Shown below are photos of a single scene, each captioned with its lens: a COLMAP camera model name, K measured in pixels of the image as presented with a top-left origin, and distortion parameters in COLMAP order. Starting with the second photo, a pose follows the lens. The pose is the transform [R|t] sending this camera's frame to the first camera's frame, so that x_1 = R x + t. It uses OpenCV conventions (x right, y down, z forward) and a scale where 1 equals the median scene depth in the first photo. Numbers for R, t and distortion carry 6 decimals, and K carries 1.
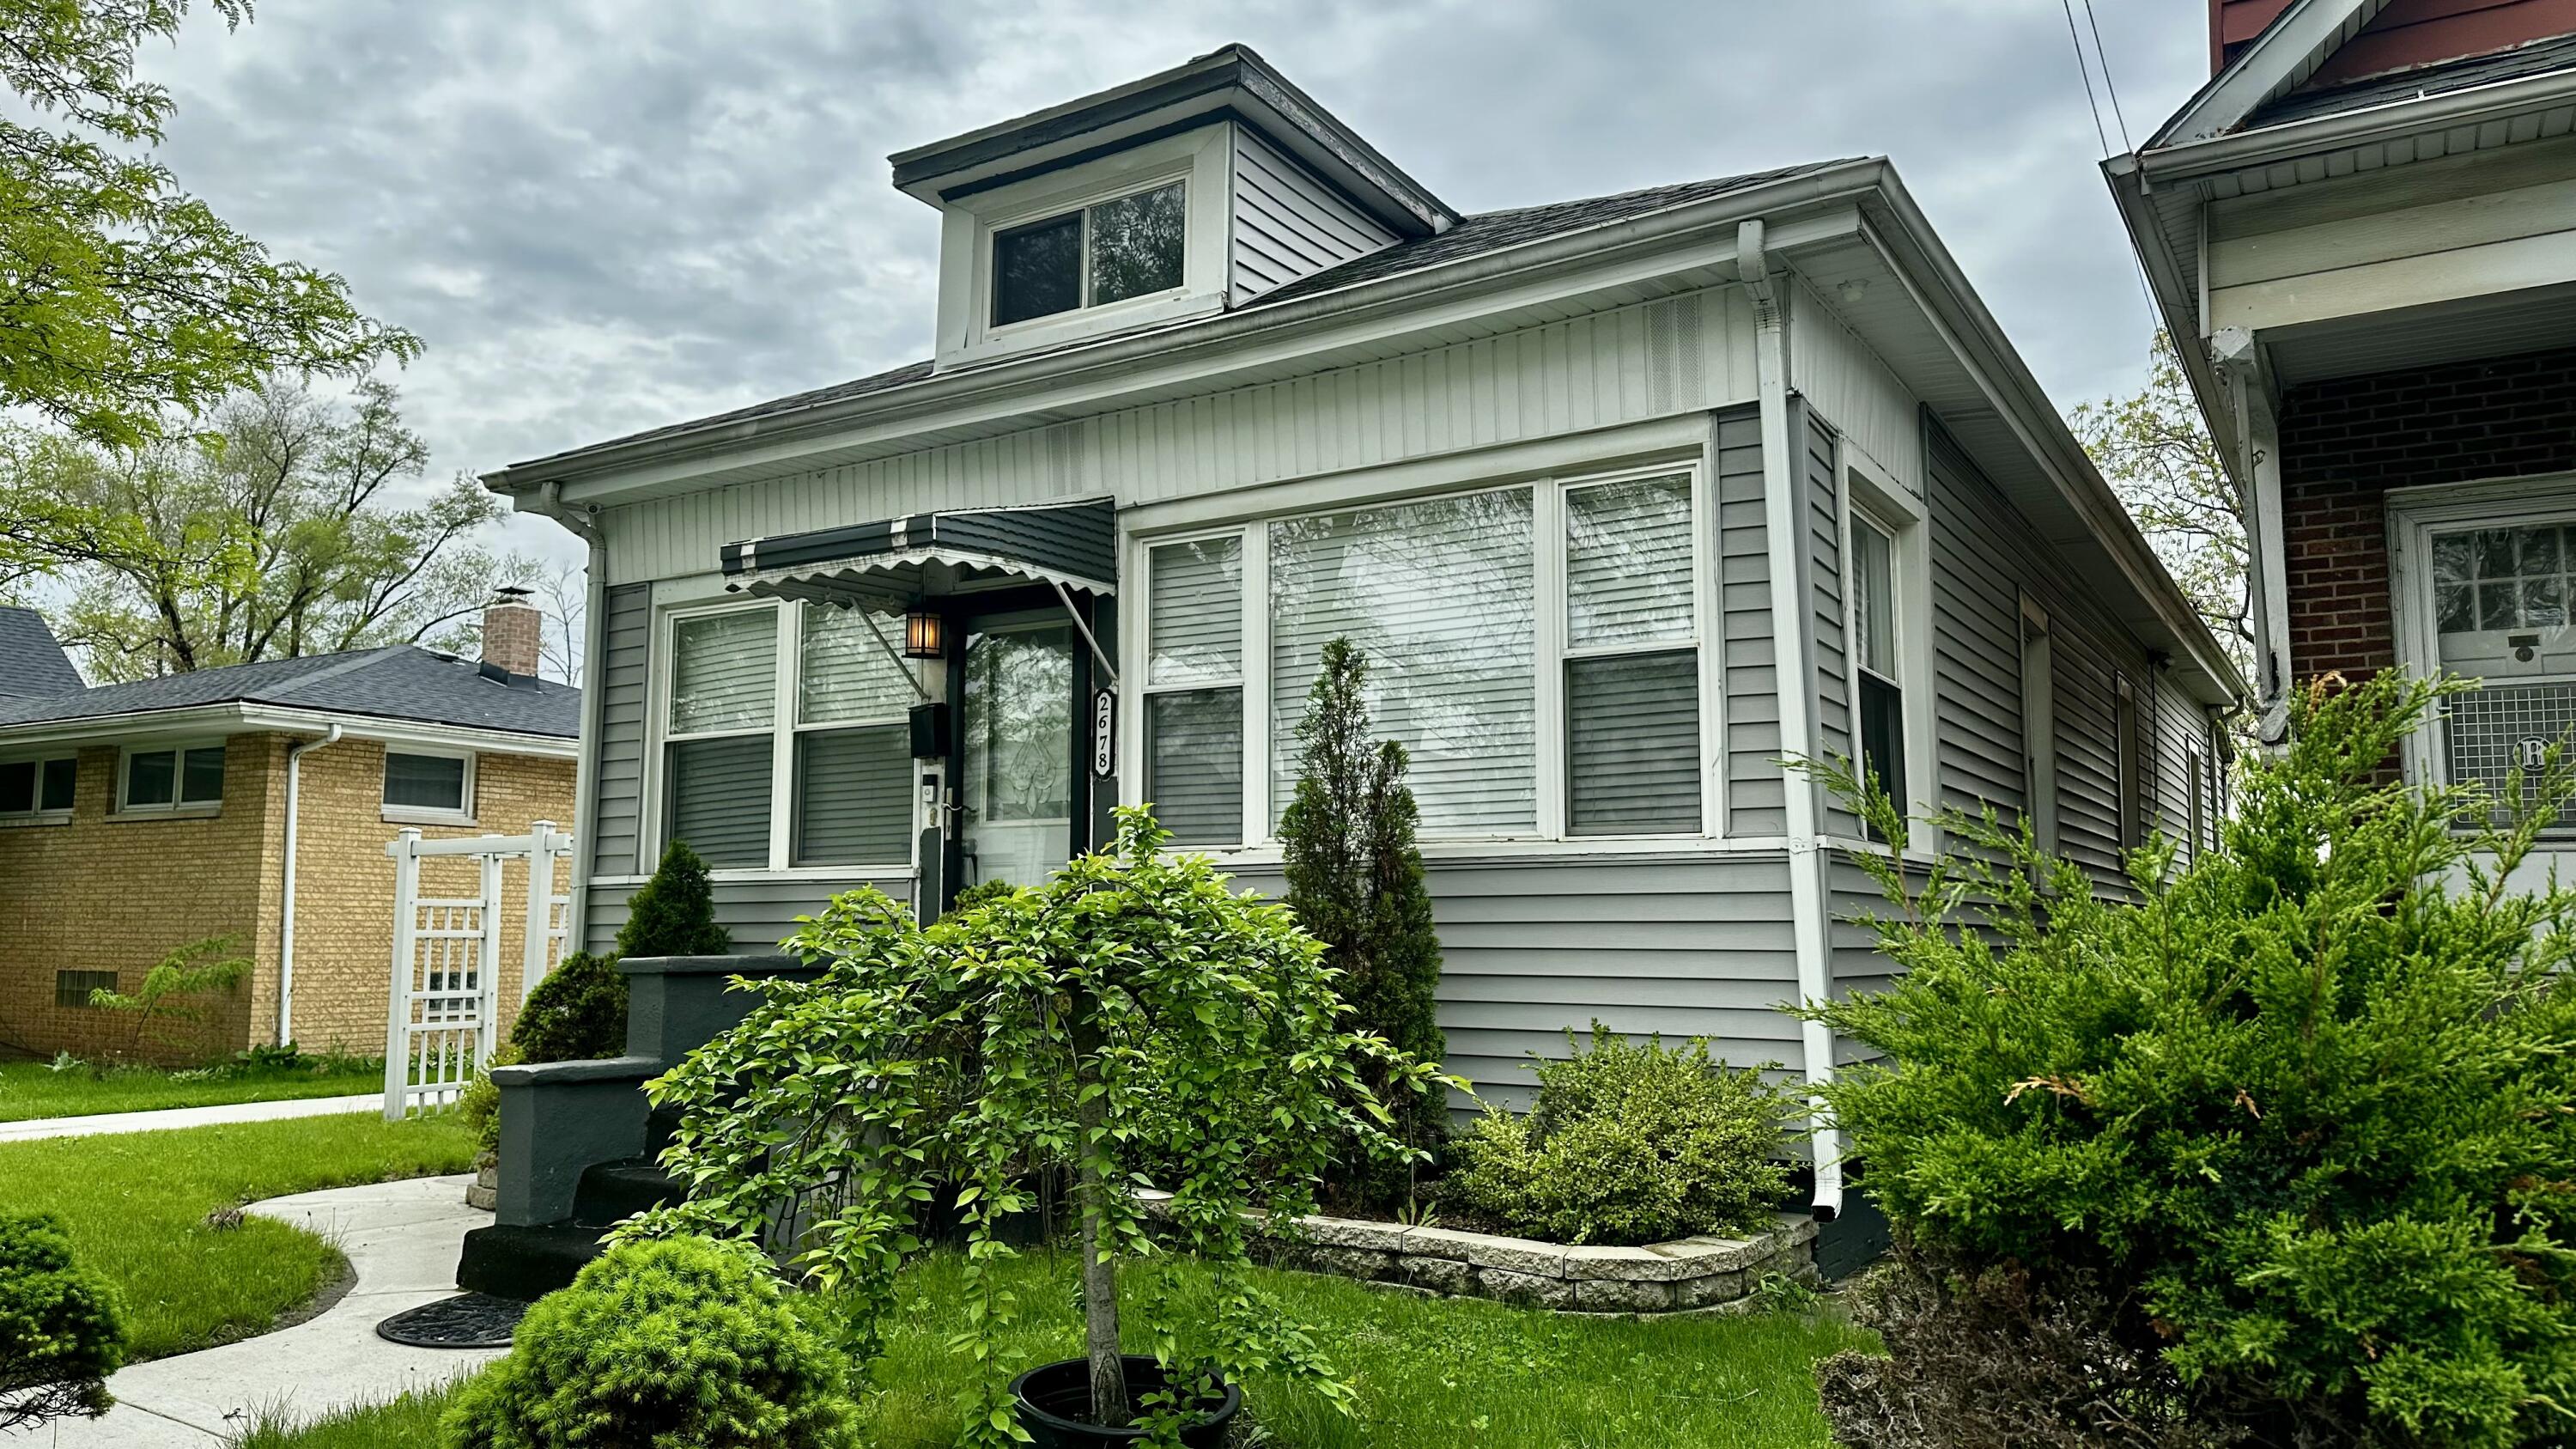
lens RADIAL K [[1788.6, 0, 1293.3], [0, 1788.6, 724.5], [0, 0, 1]] dist [0.003649, -0.009393]
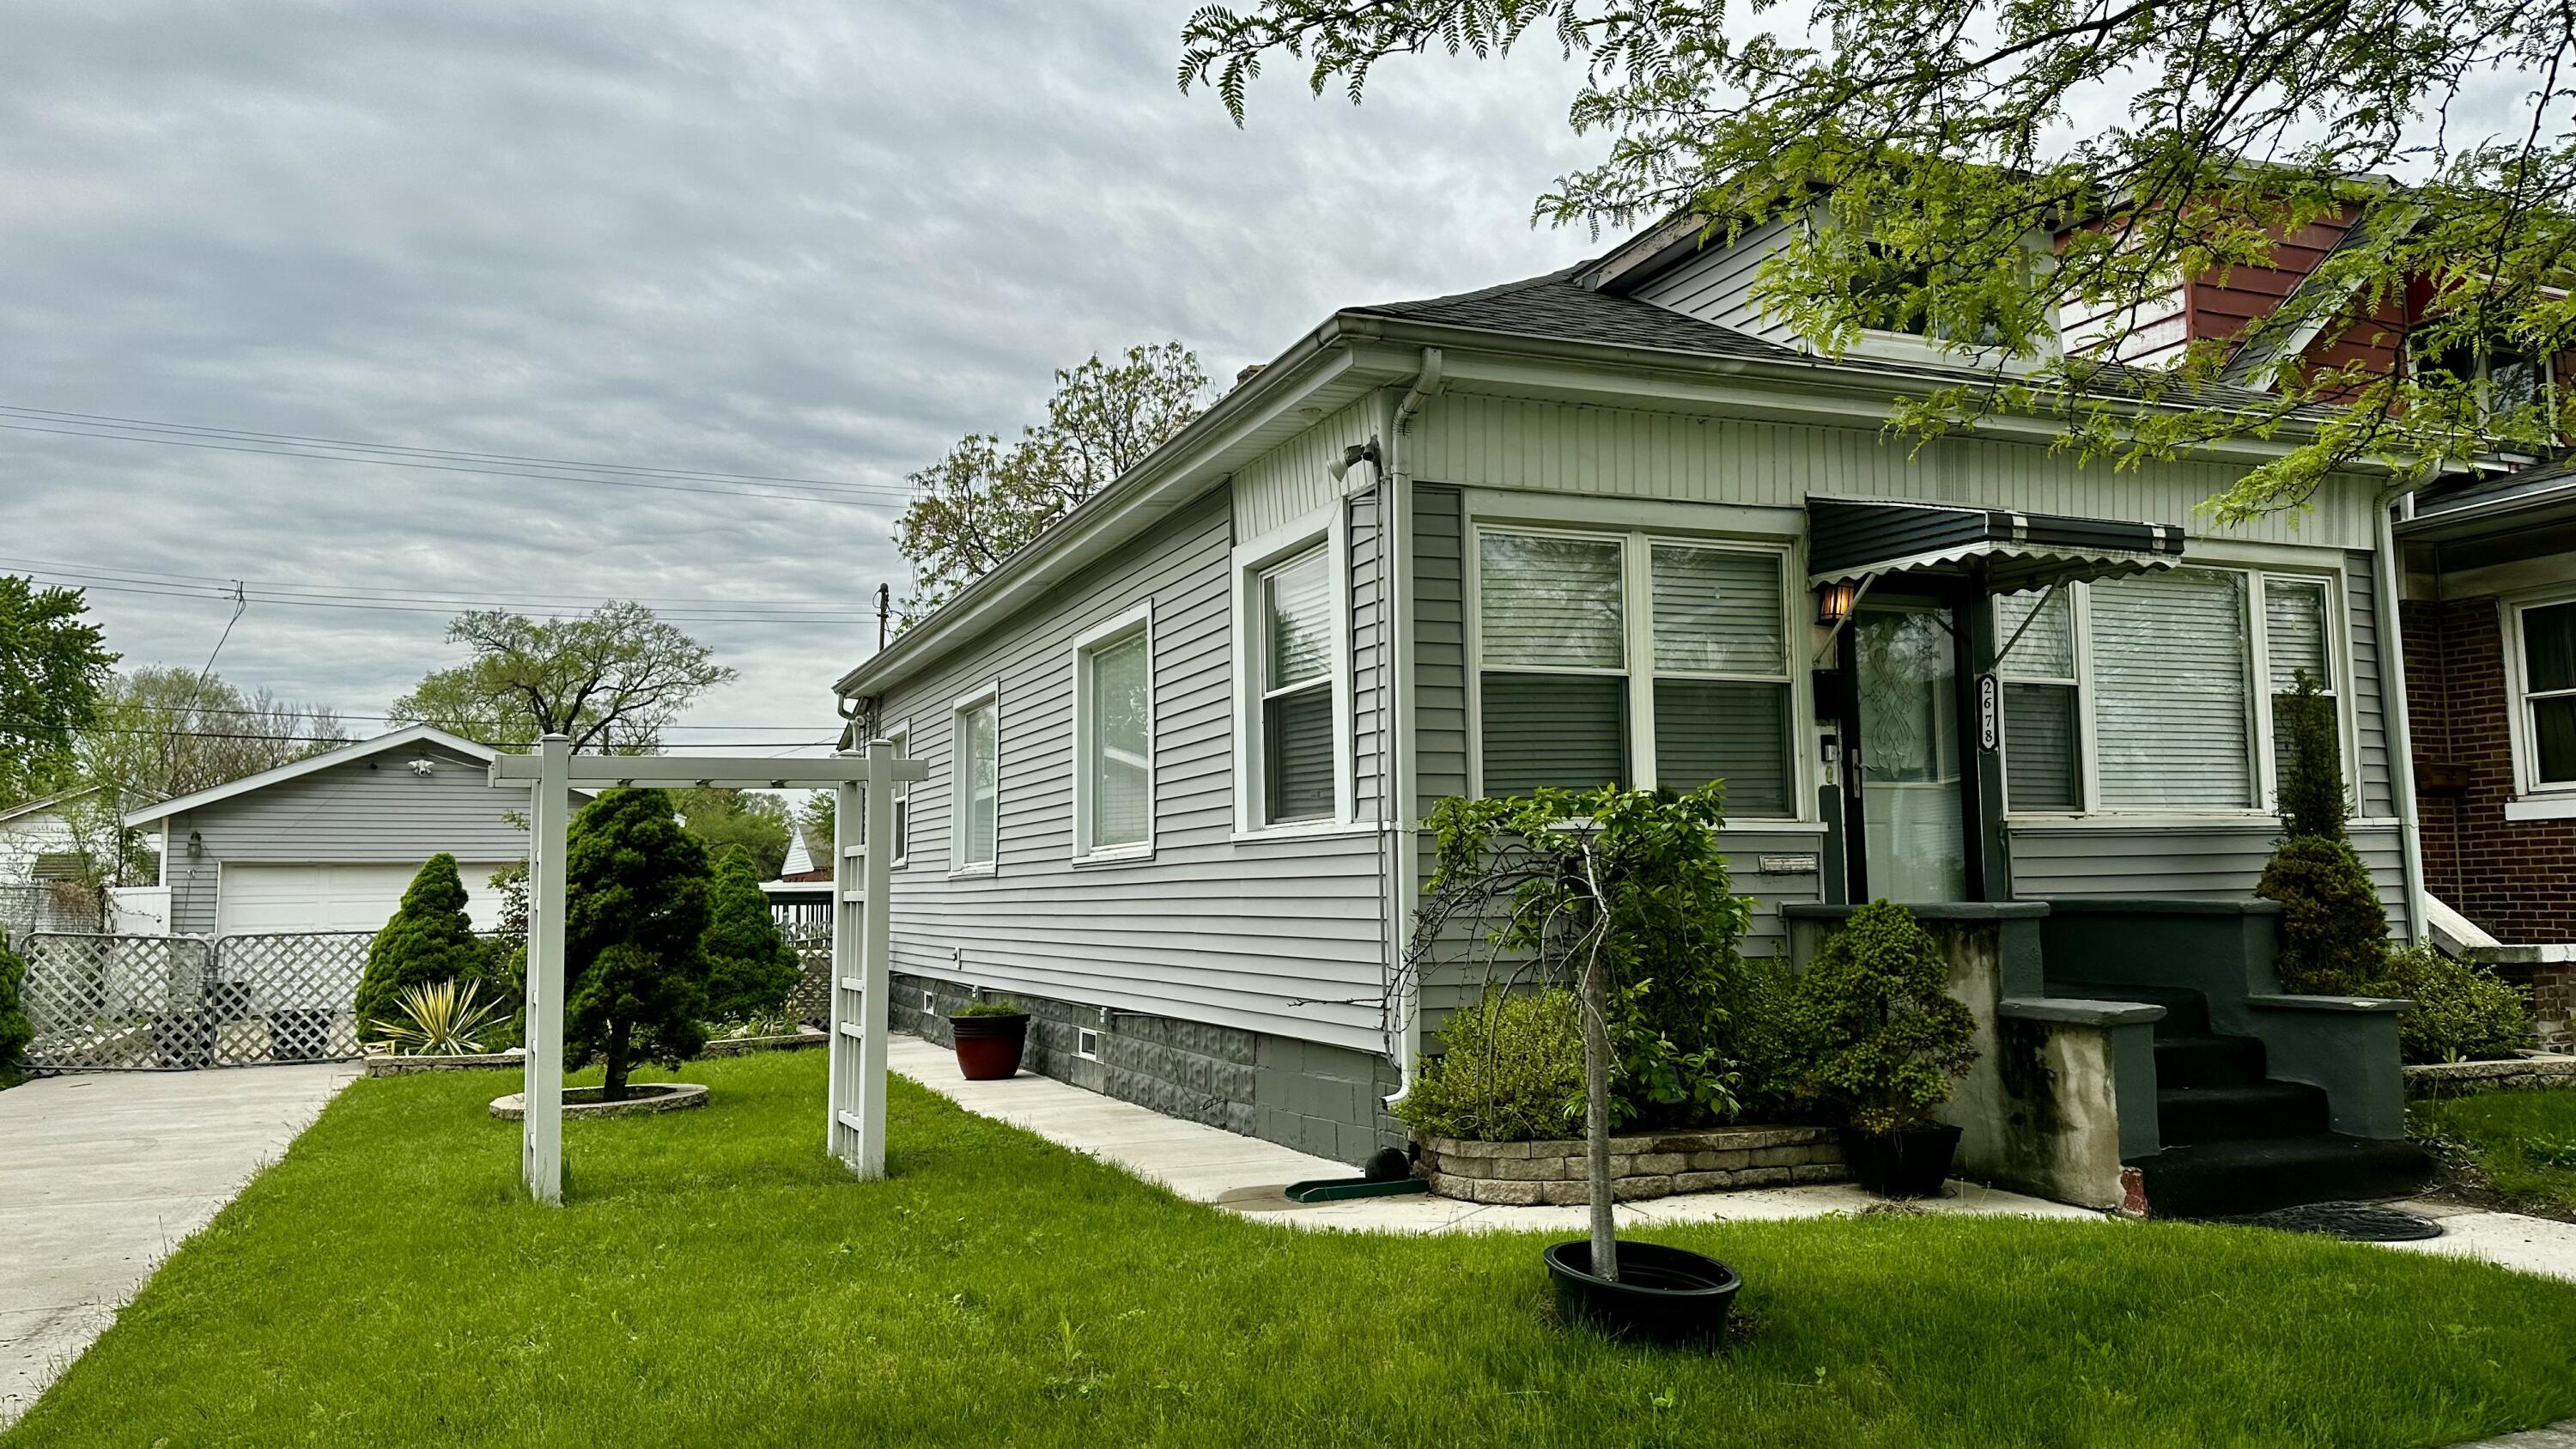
lens RADIAL K [[1788.6, 0, 1284.1], [0, 1788.6, 723.0], [0, 0, 1]] dist [0.003649, -0.009393]
pose [[0.607281, 0.076325, 0.790812, -1.379010], [-0.073044, 0.996523, -0.040087, 0.096456], [-0.791122, -0.033421, 0.610745, 0.670695]]
